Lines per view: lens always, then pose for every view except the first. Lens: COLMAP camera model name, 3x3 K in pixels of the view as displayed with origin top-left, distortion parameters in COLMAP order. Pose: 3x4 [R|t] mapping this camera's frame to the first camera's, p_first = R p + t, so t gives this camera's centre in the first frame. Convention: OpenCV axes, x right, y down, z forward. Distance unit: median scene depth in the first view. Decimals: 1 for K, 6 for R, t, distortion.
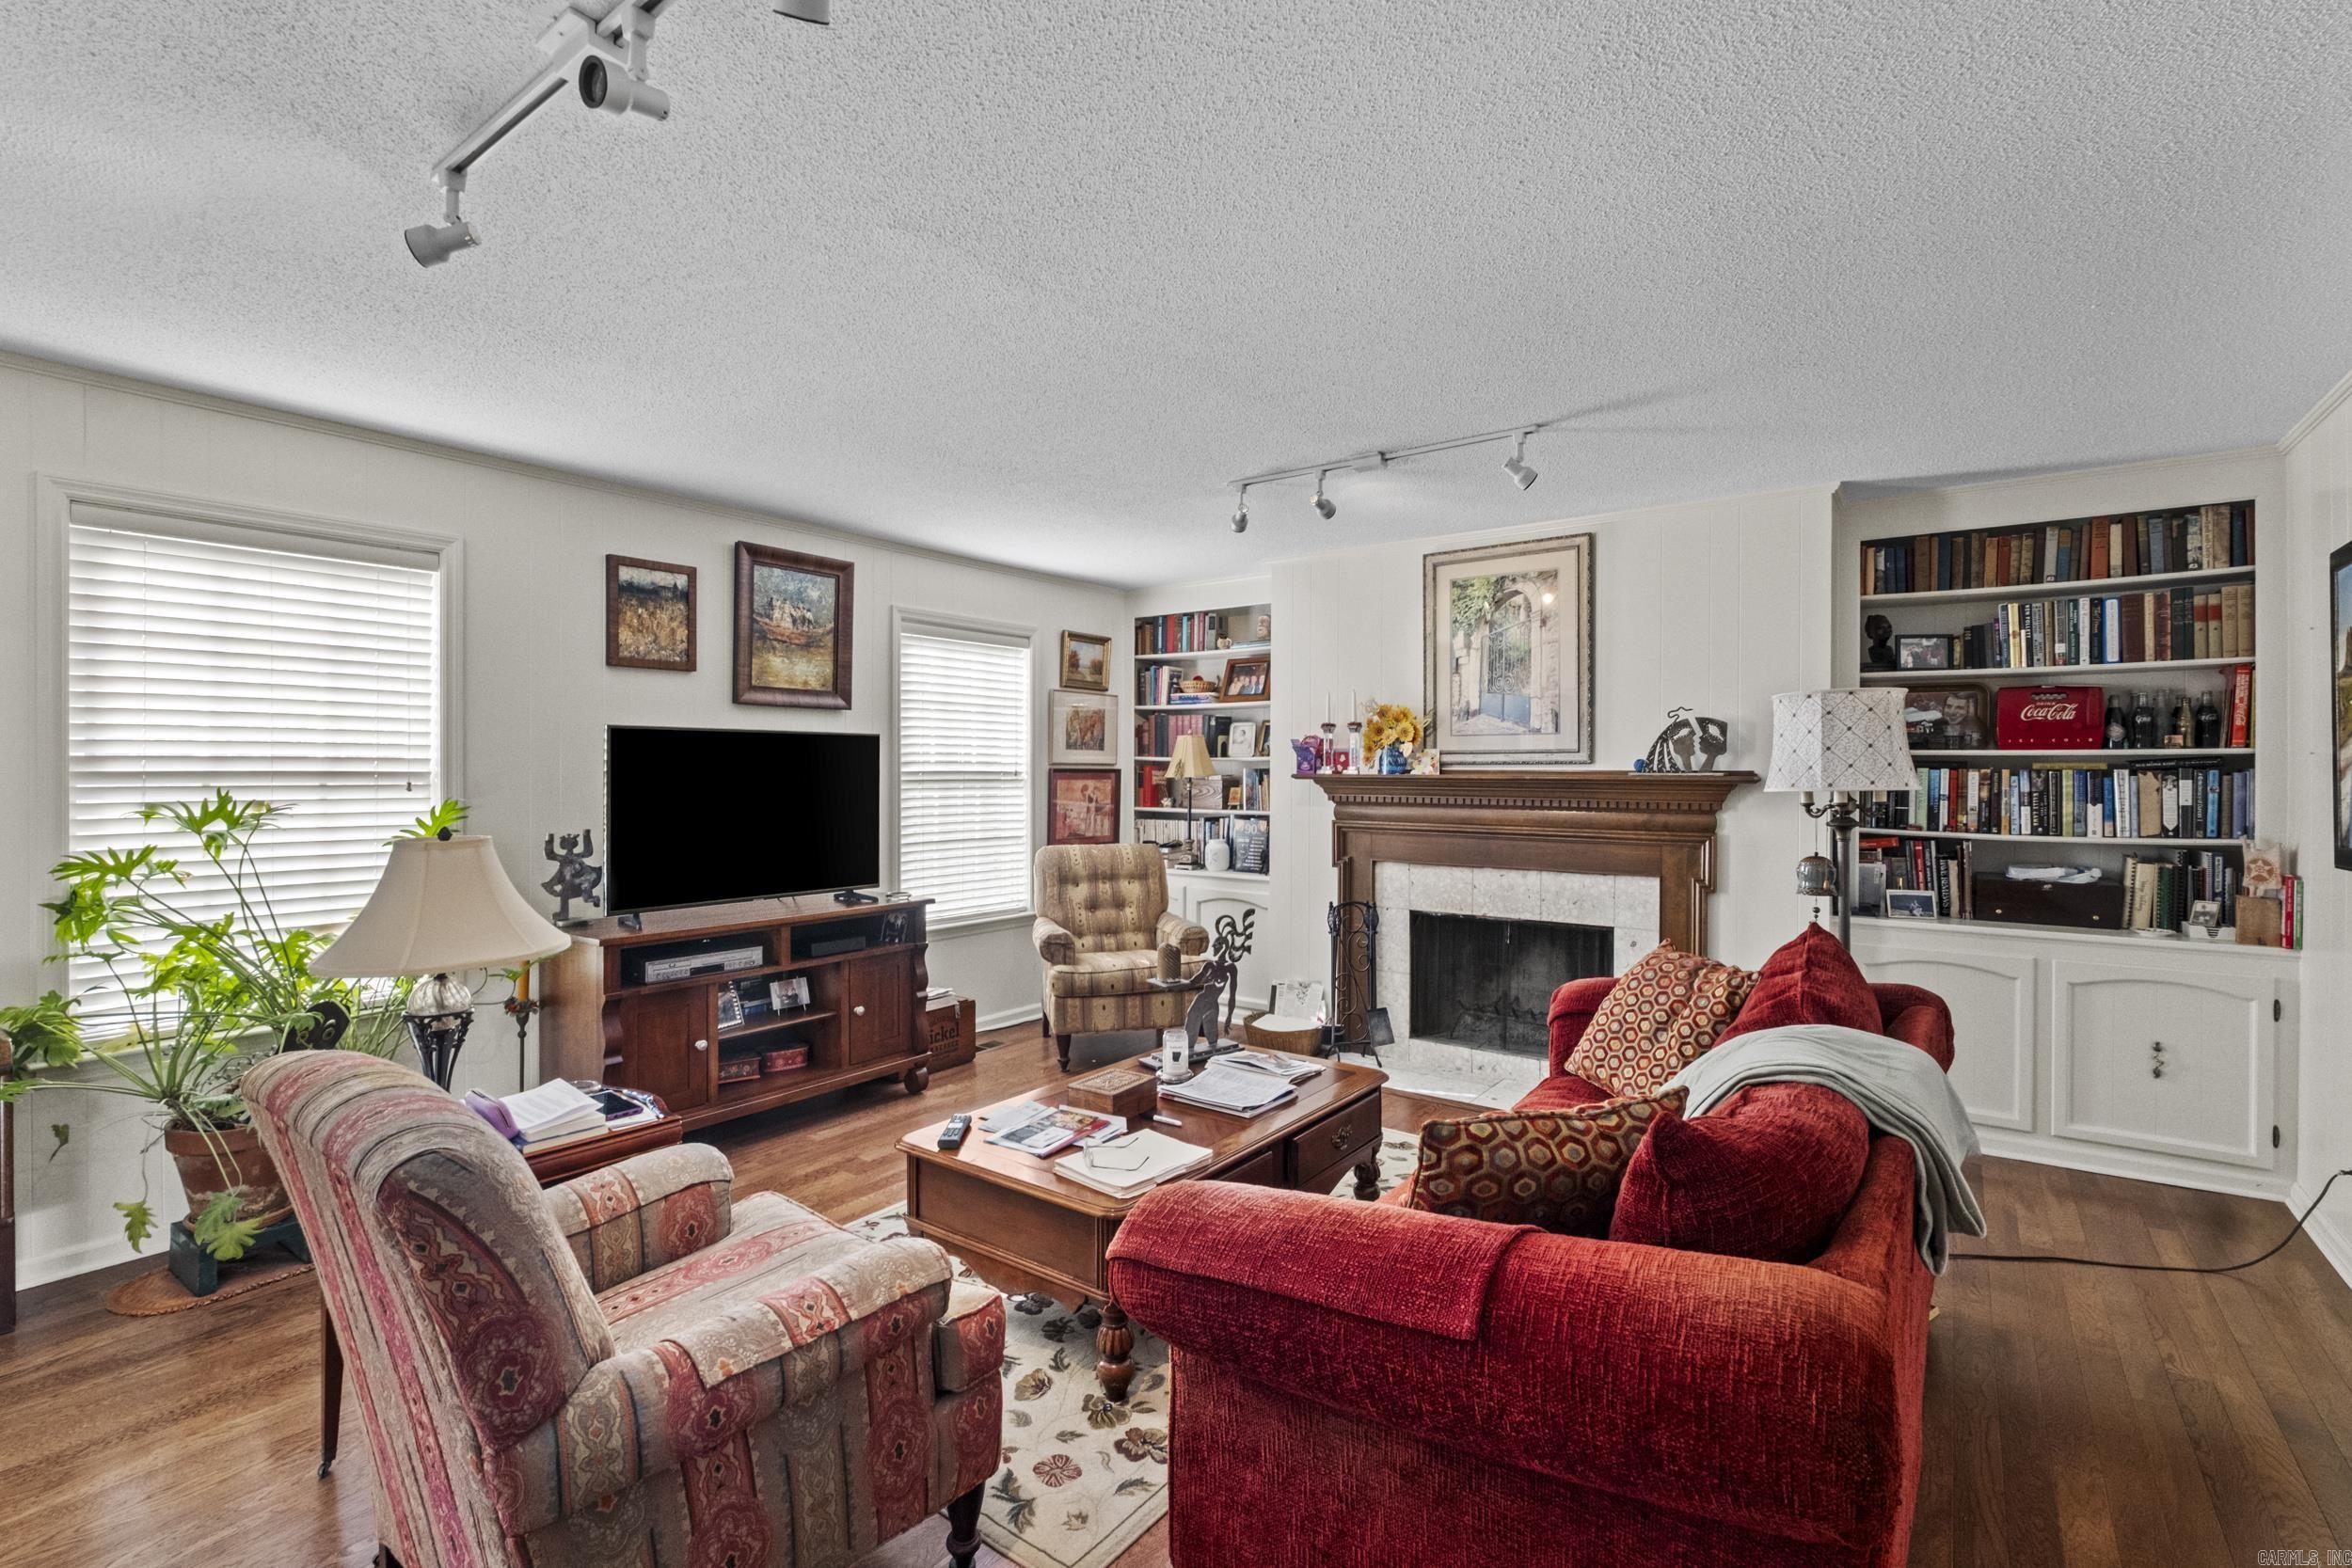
lens RADIAL K [[1037.6, 0, 1154.2], [0, 1037.6, 776.4], [0, 0, 1]] dist [-0.005778, -0.000416]
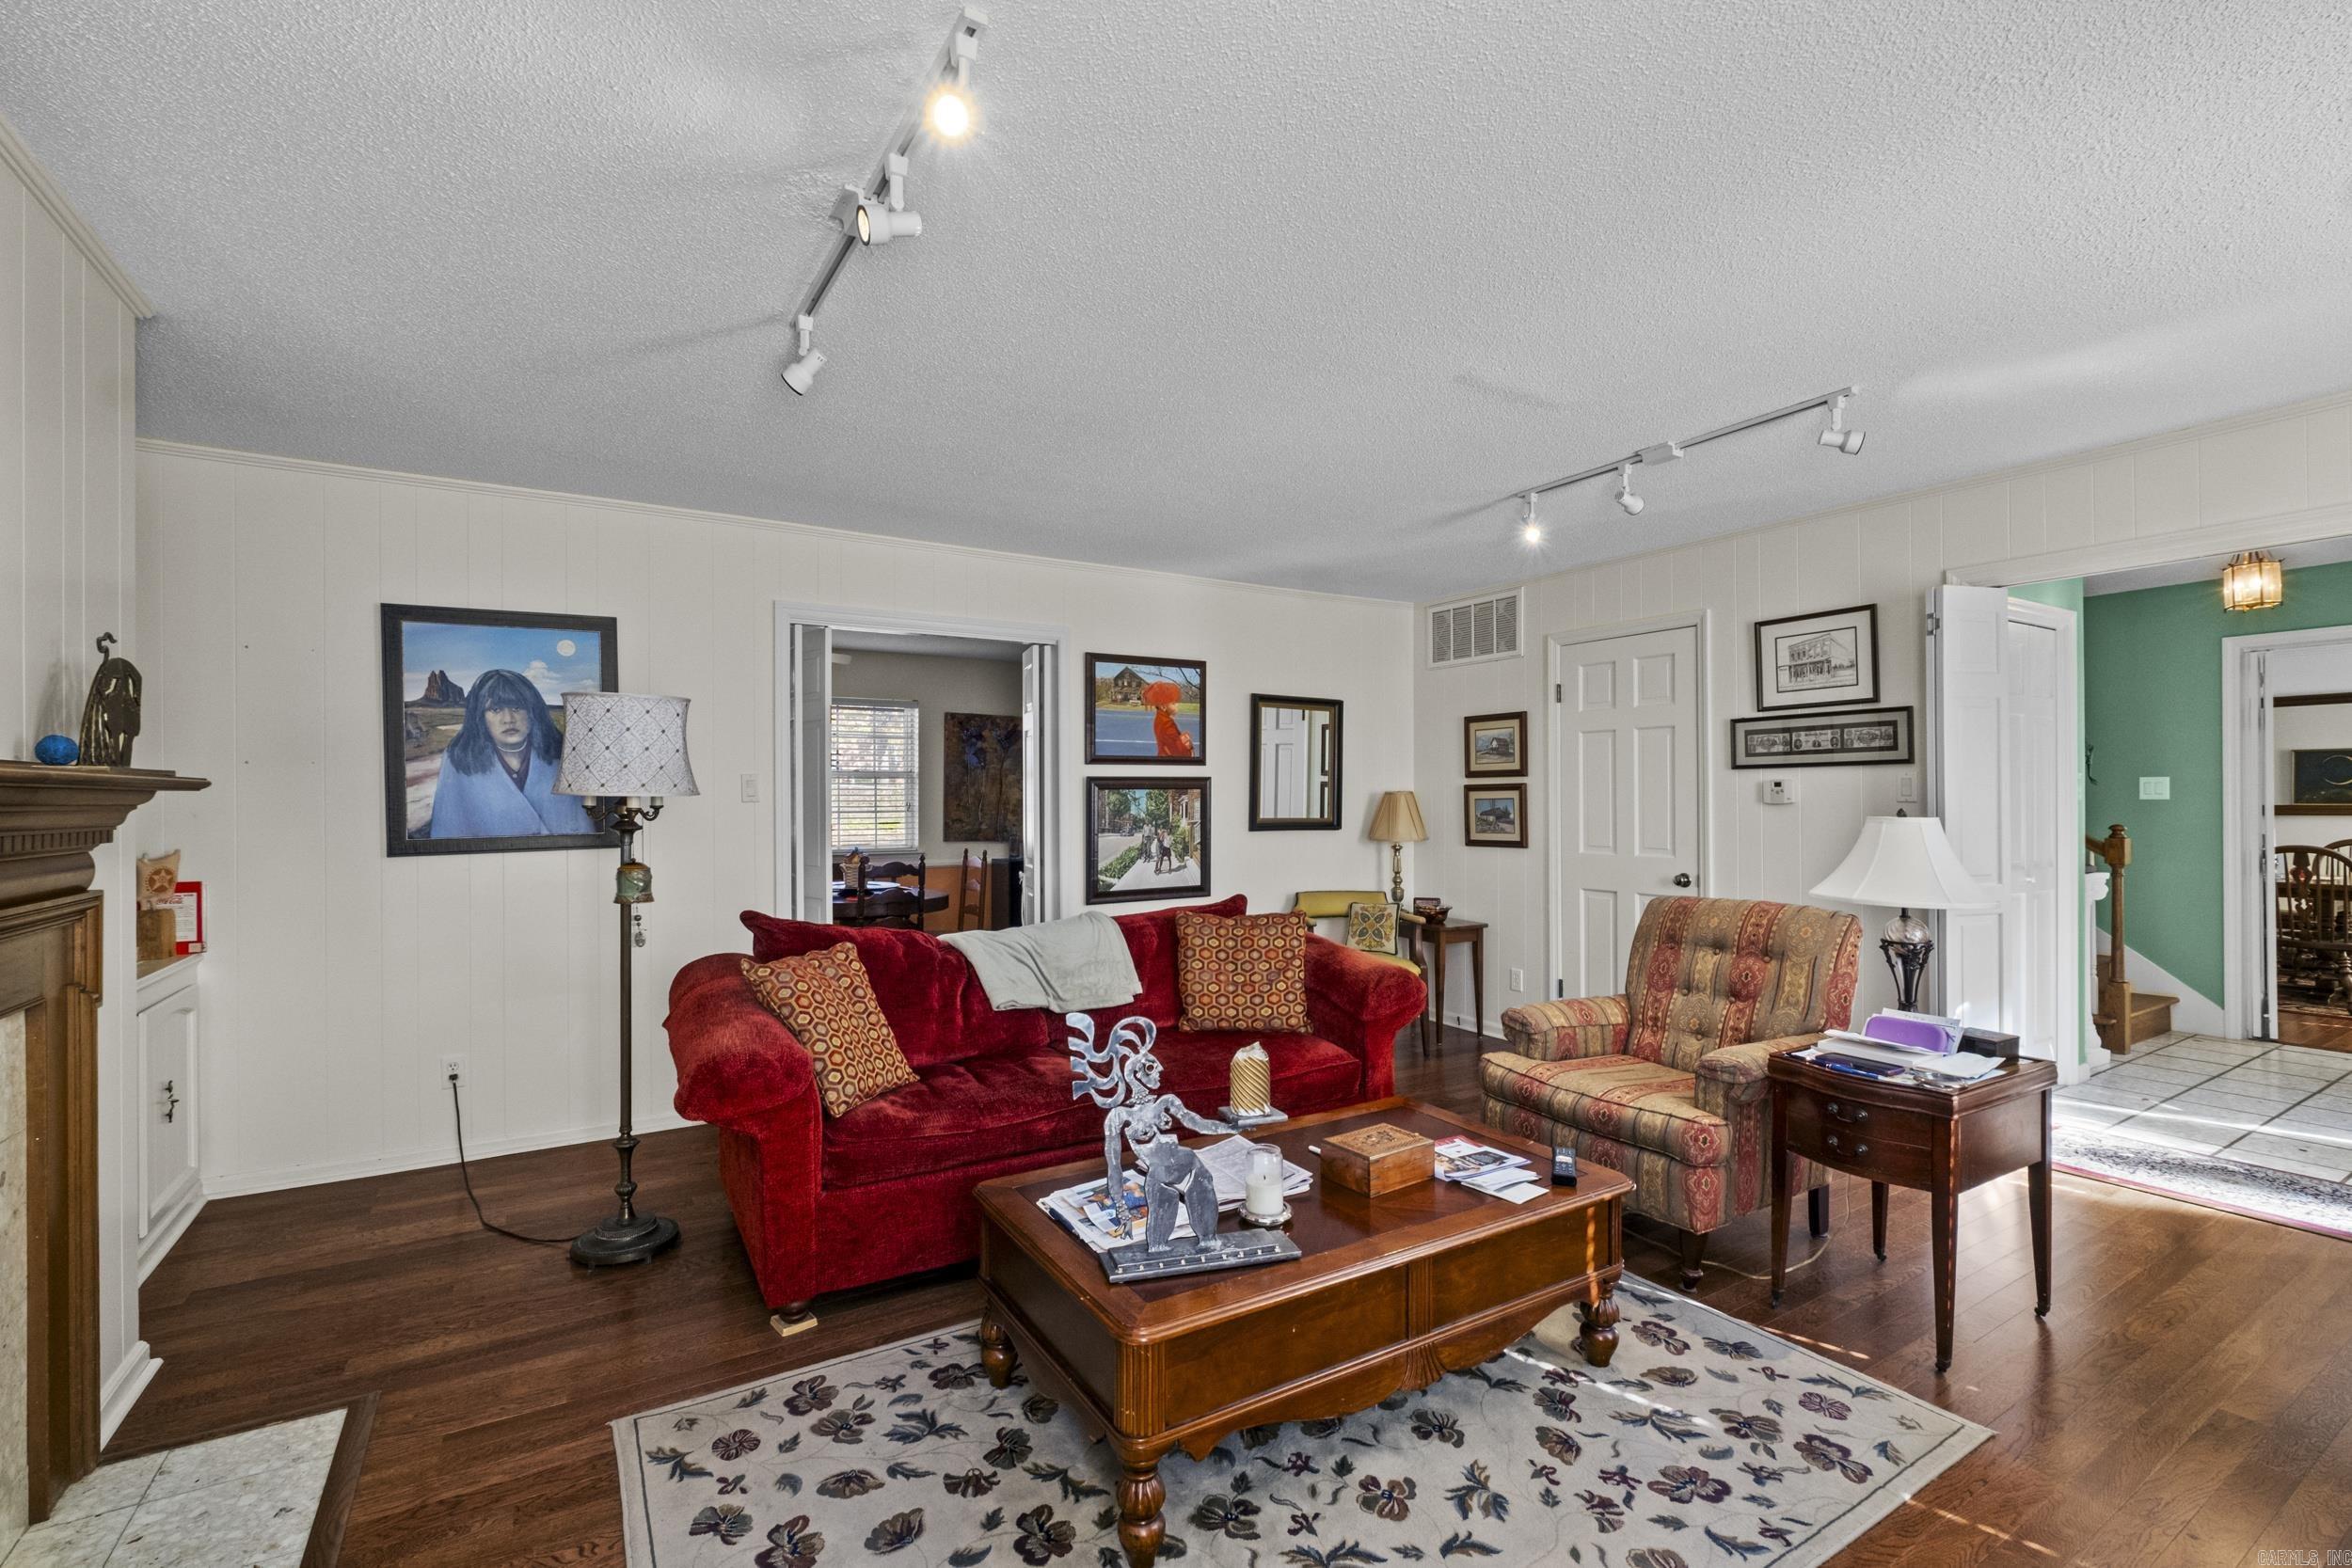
lens RADIAL K [[1037.6, 0, 1171.9], [0, 1037.6, 798.0], [0, 0, 1]] dist [-0.005778, -0.000416]
pose [[-0.933559, 0.002547, 0.358415, -0.114502], [0.005563, 0.999957, 0.007385, 0.008510], [-0.358381, 0.008888, -0.933533, 1.158741]]
